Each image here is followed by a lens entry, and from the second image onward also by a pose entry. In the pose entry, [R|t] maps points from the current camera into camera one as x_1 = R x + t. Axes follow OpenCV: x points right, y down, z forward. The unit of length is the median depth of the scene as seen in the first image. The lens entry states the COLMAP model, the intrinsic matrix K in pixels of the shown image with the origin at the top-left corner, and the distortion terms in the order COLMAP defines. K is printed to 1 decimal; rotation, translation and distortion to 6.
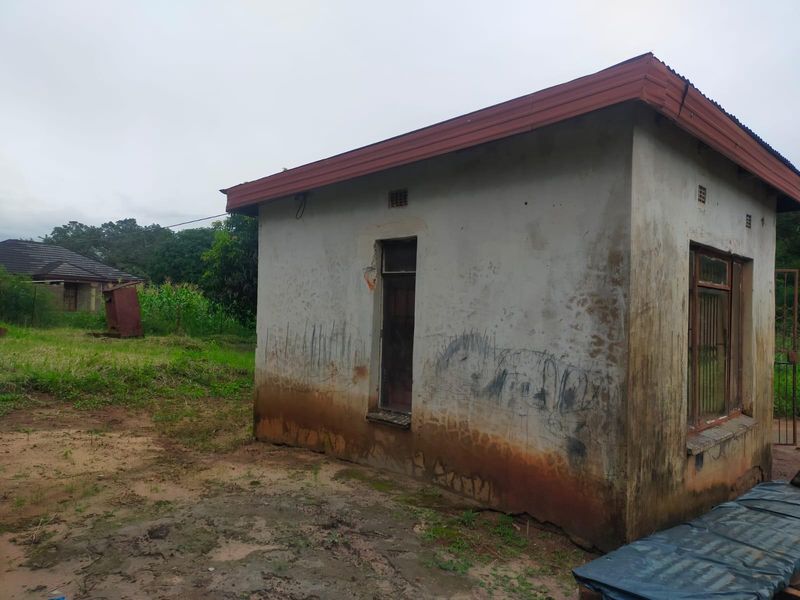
lens RADIAL K [[600.8, 0, 398.9], [0, 600.8, 296.8], [0, 0, 1]] dist [0.053354, -0.058788]
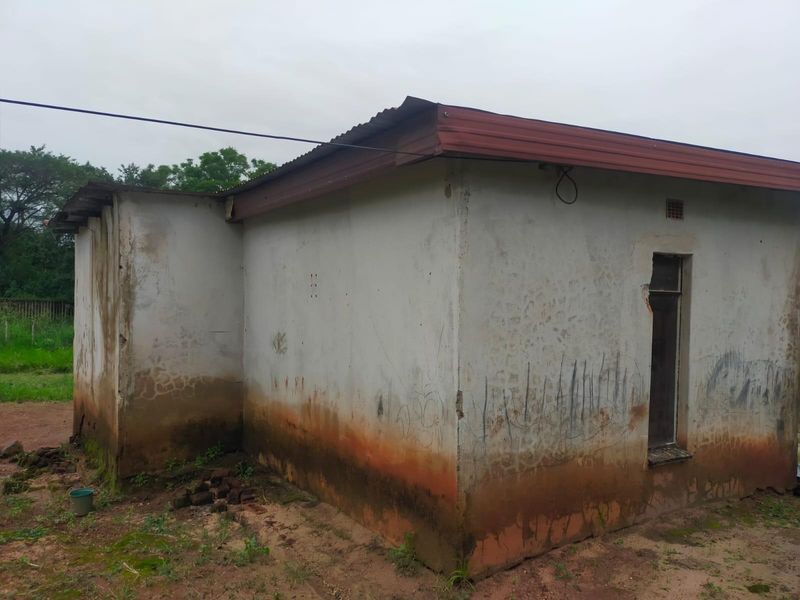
lens RADIAL K [[600.8, 0, 401.3], [0, 600.8, 302.9], [0, 0, 1]] dist [0.053354, -0.058788]
pose [[0.245318, -0.032691, 0.968891, -0.919279], [-0.027404, 0.998798, 0.040638, -0.046976], [-0.969055, -0.036521, 0.244127, 1.101985]]
